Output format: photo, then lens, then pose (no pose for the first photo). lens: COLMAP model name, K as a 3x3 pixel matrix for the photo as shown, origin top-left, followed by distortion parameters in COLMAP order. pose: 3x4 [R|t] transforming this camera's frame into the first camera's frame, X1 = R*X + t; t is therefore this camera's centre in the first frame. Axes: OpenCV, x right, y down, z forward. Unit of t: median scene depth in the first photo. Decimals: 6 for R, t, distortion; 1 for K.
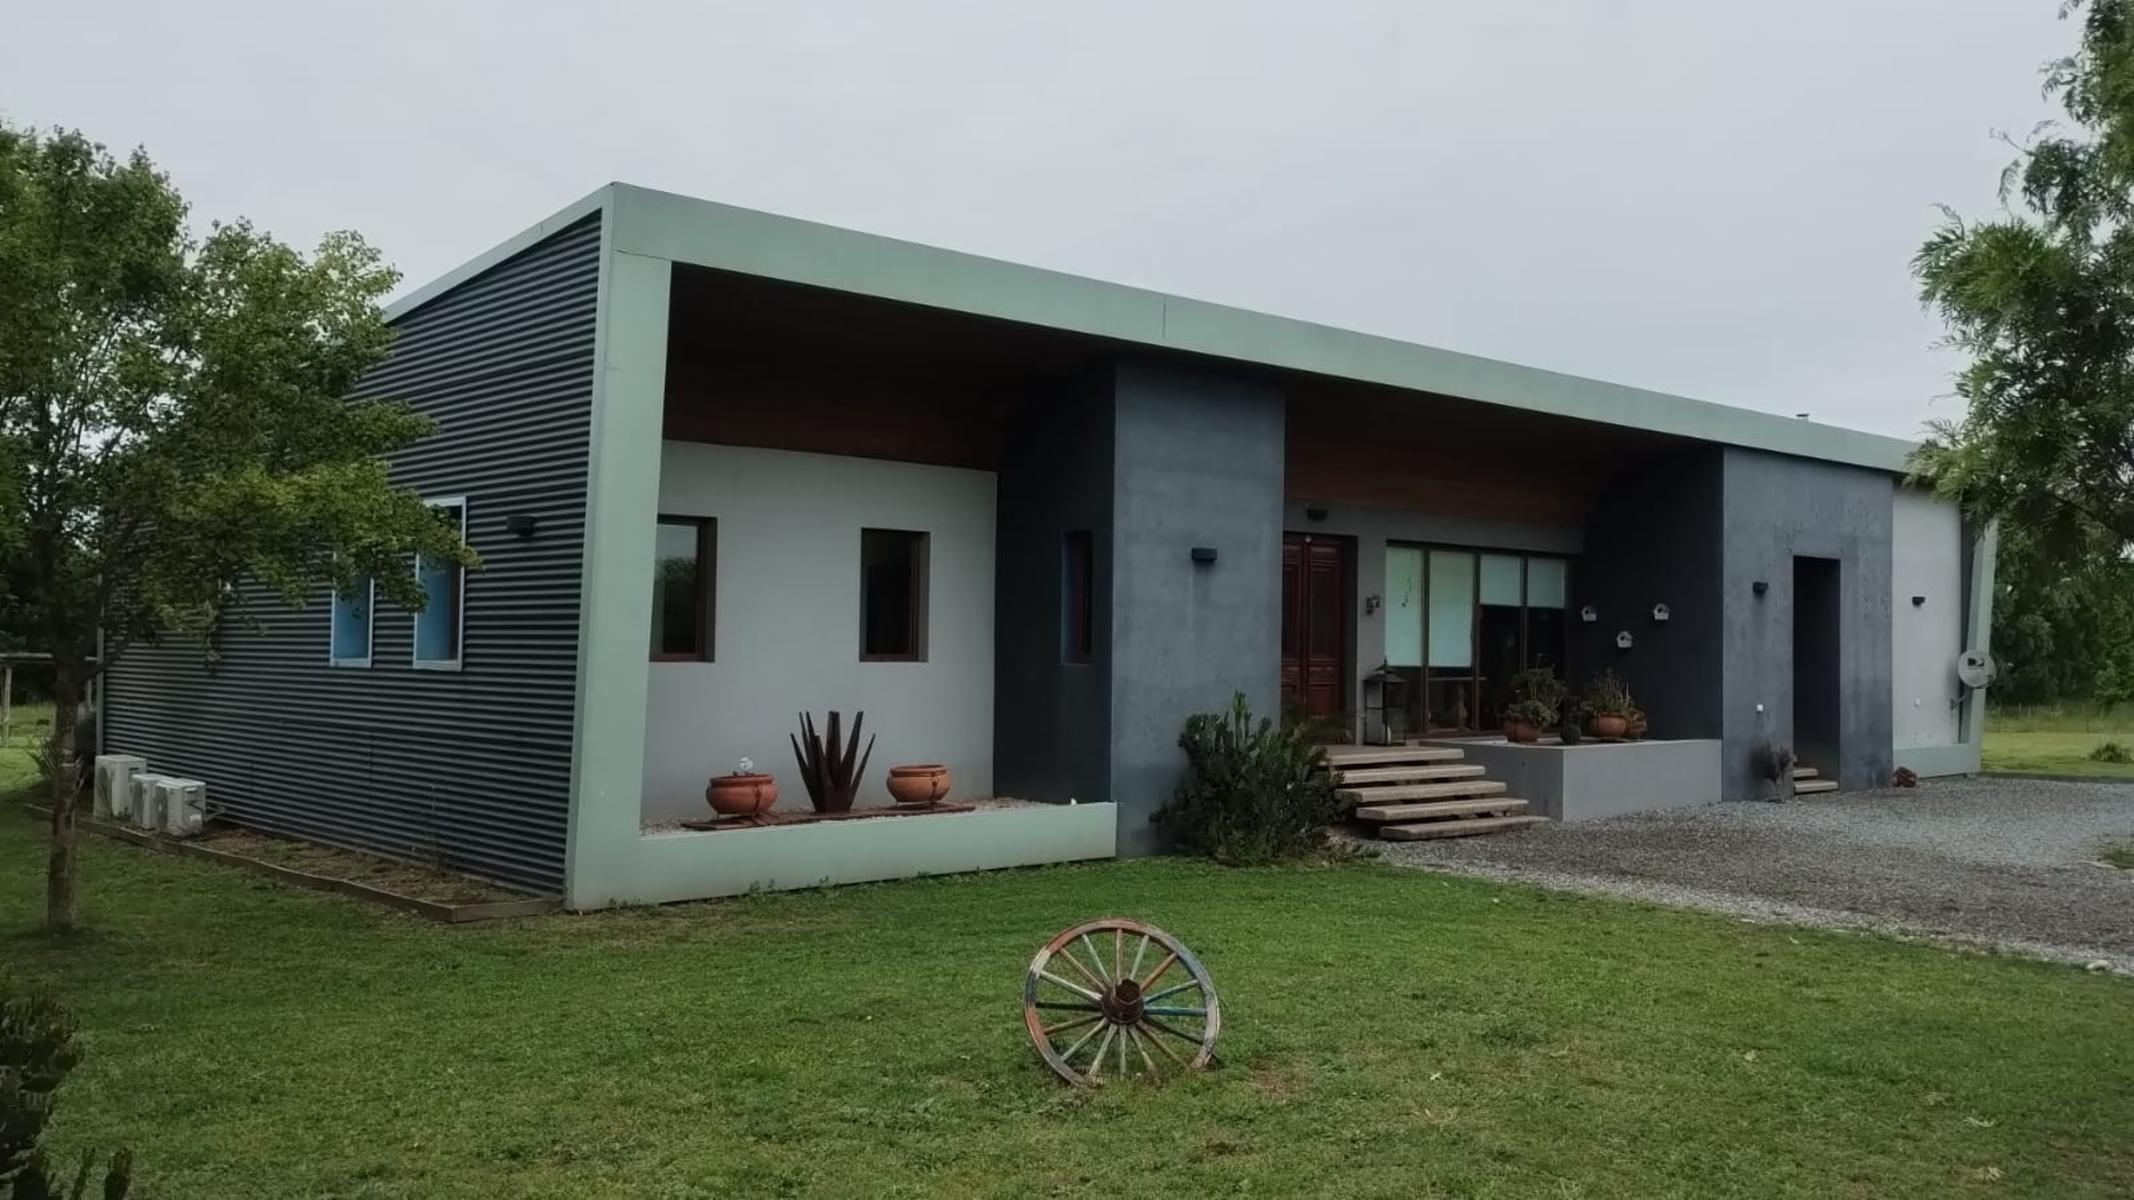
lens RADIAL K [[1785.0, 0, 1067.0], [0, 1785.0, 600.0], [0, 0, 1]] dist [0.053127, -0.006214]
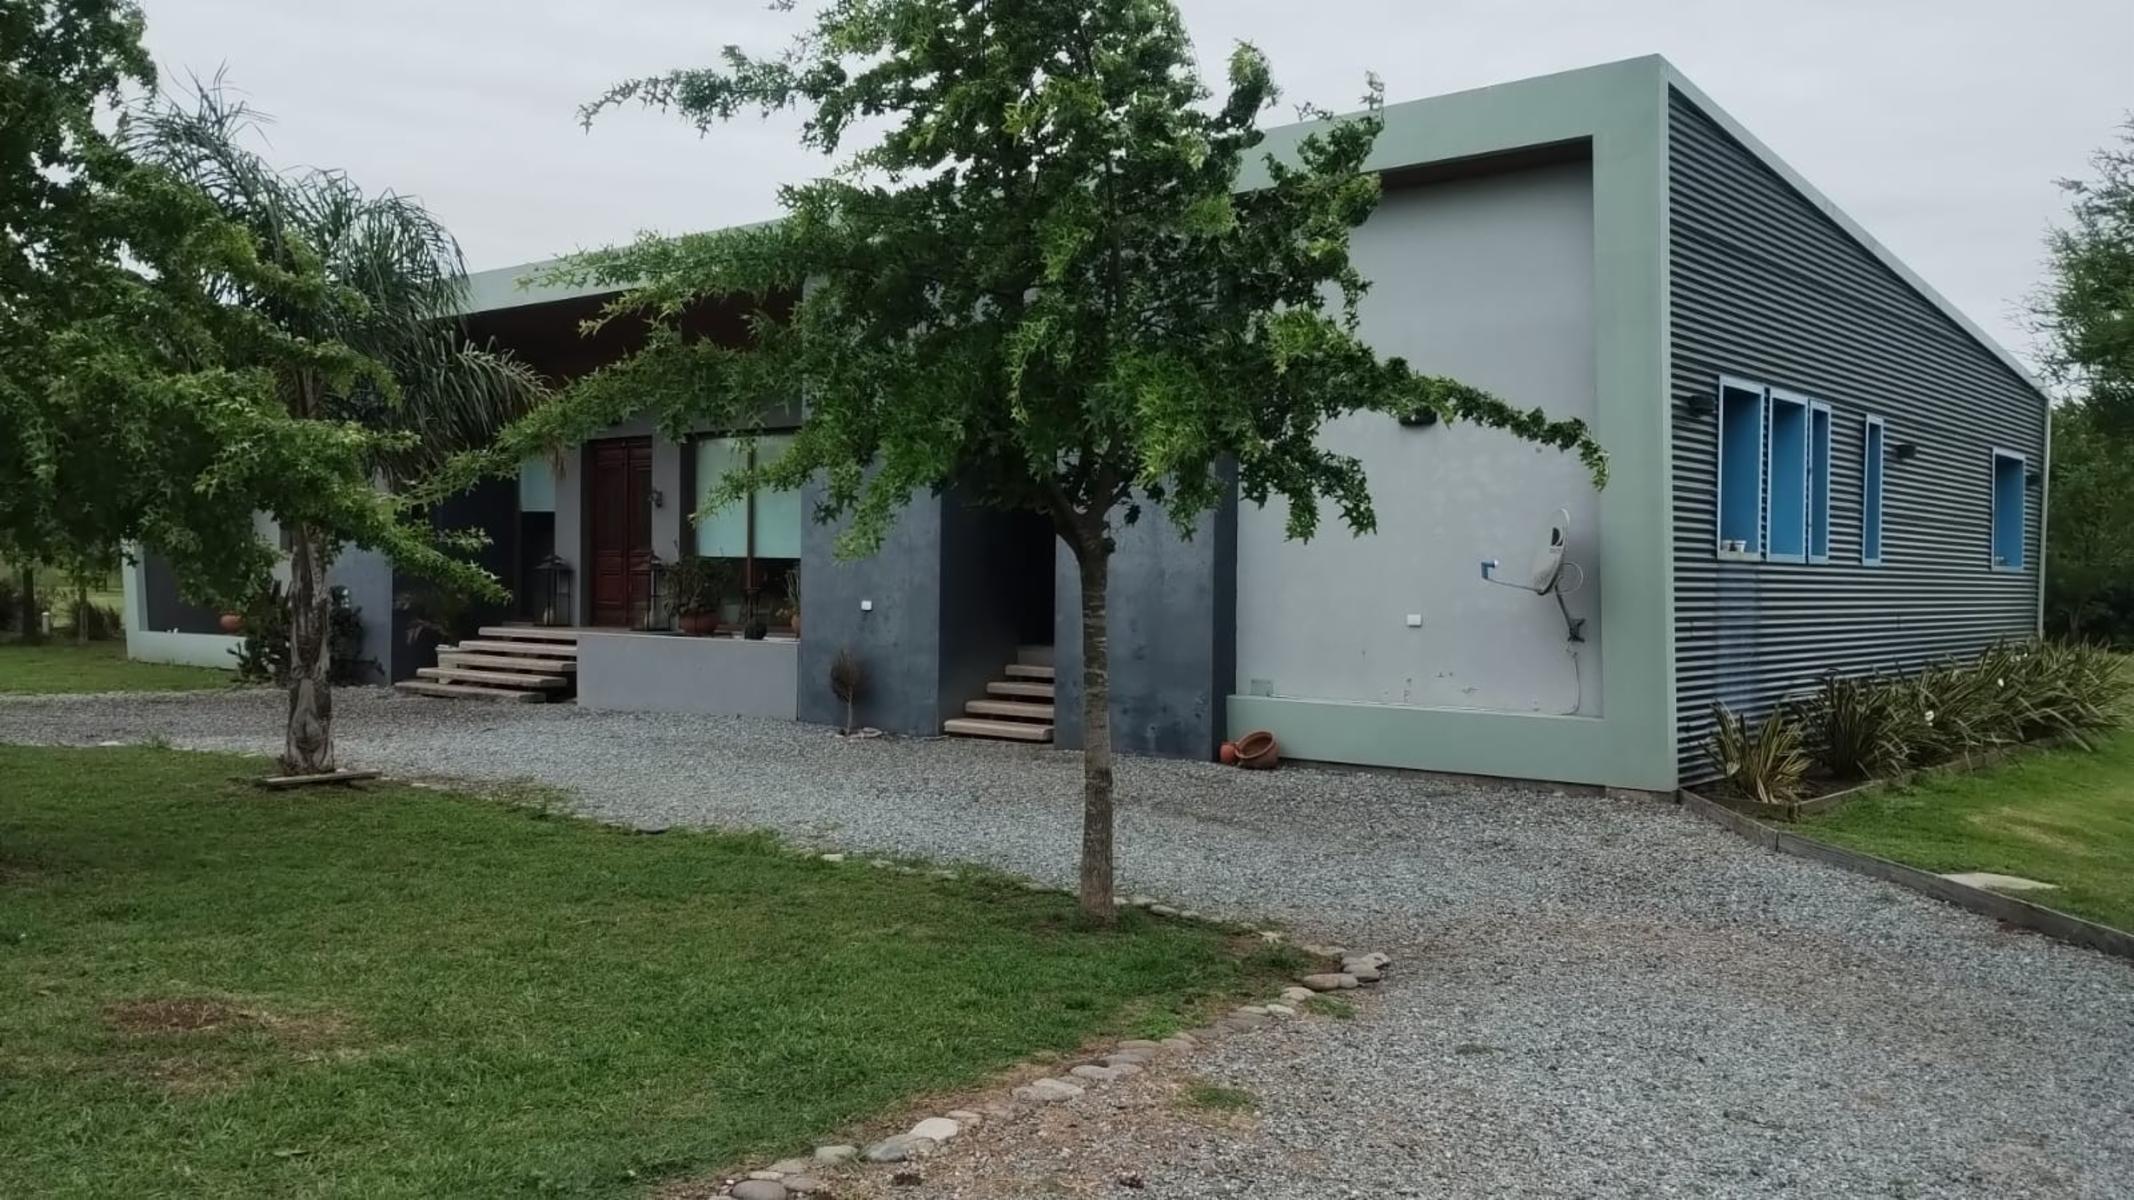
lens RADIAL K [[1825.7, 0, 1067.0], [0, 1825.7, 600.0], [0, 0, 1]] dist [0.045347, -0.007243]
pose [[0.162221, 0.004016, -0.986746, 1.237921], [0.010986, 0.999922, 0.005876, 0.058927], [0.986693, -0.011794, 0.162164, 1.042681]]
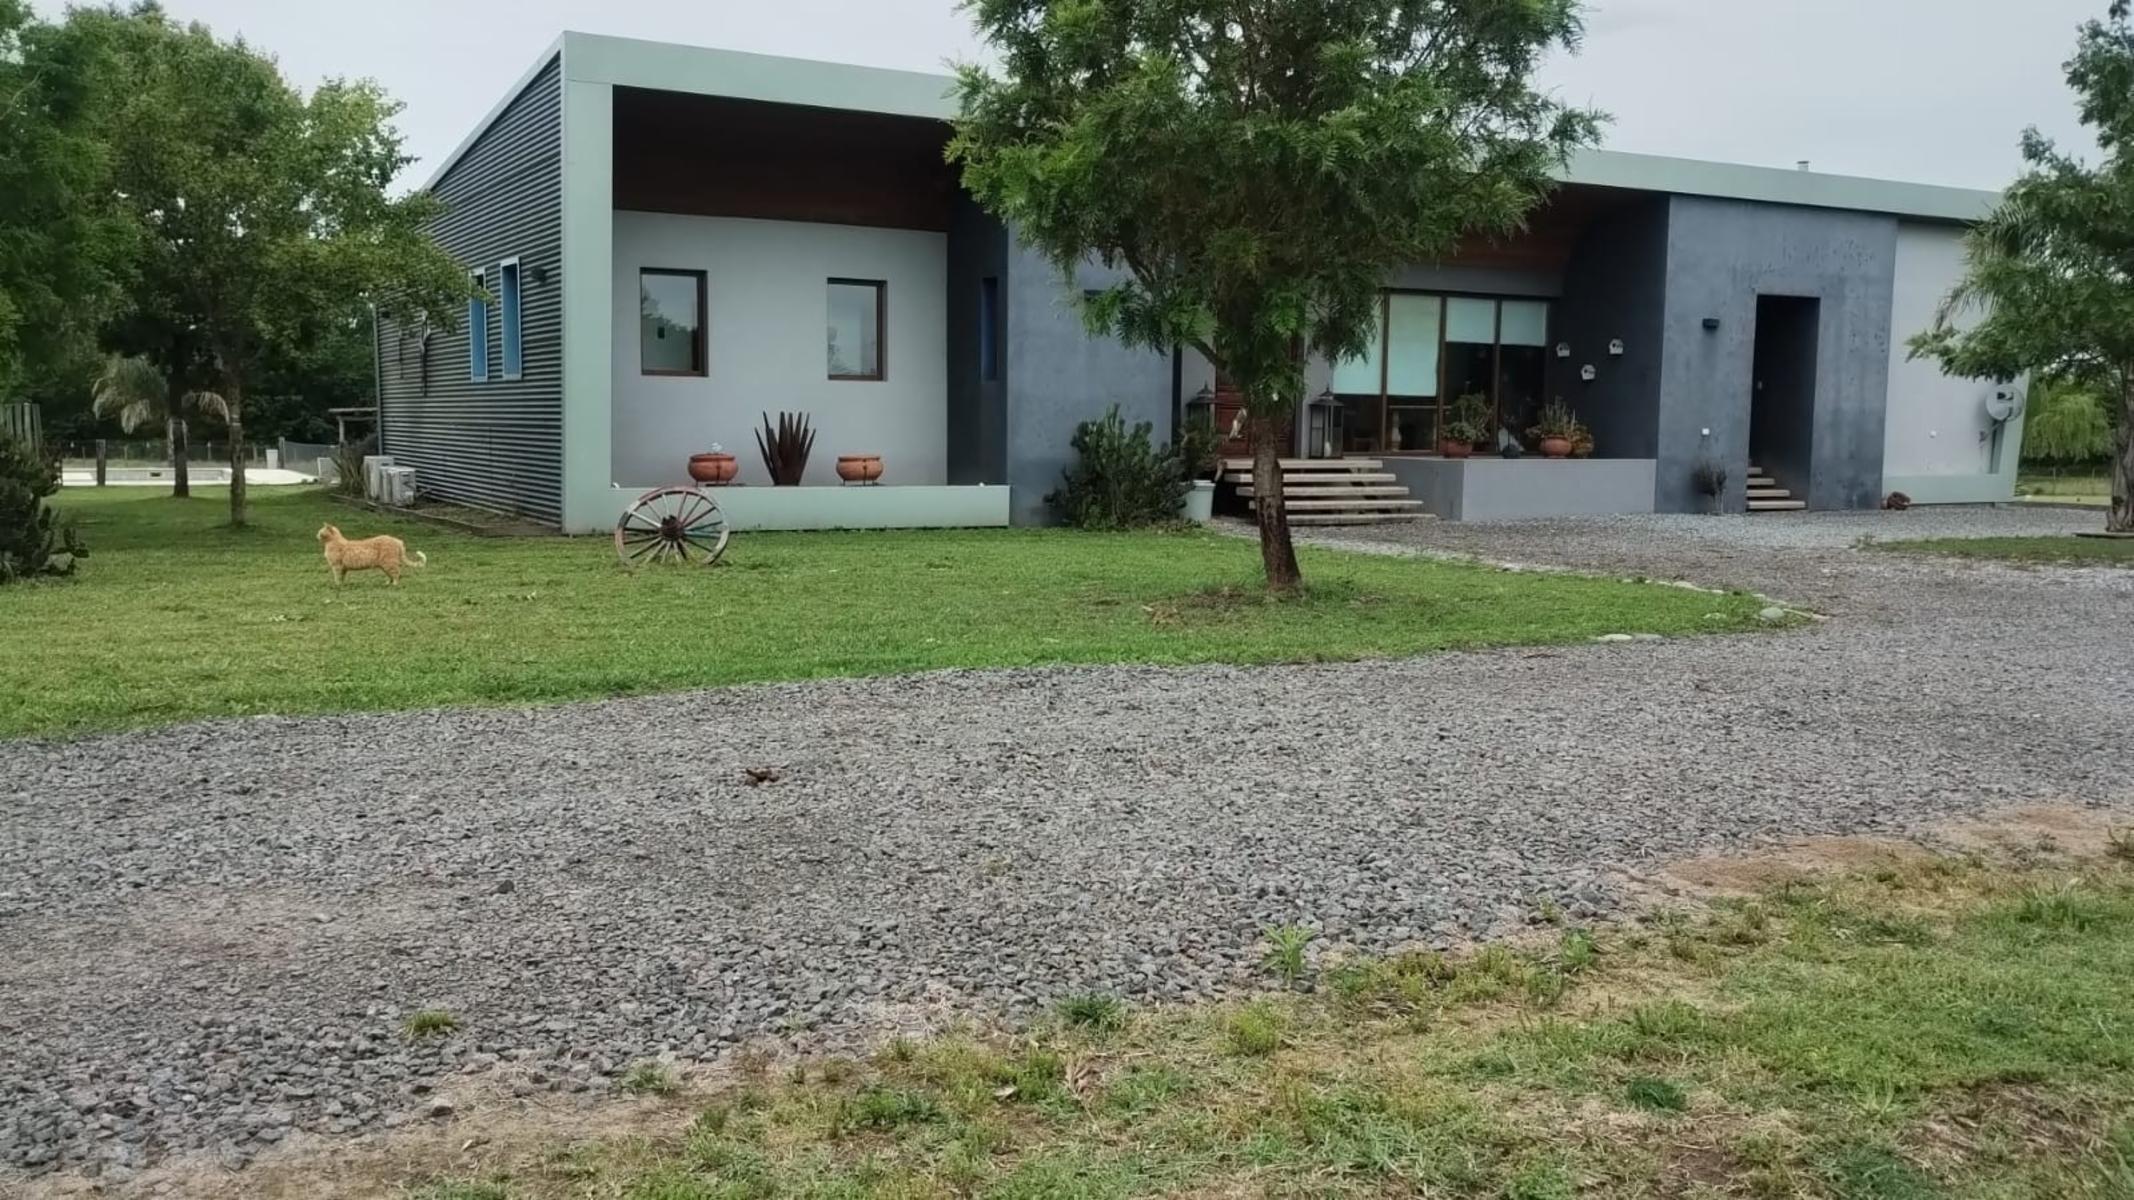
lens RADIAL K [[1825.7, 0, 1067.0], [0, 1825.7, 600.0], [0, 0, 1]] dist [0.045347, -0.007243]
pose [[0.974280, 0.022081, -0.224257, 0.279461], [0.005188, 0.992726, 0.120286, 0.026411], [0.225282, -0.118356, 0.967078, -0.230817]]
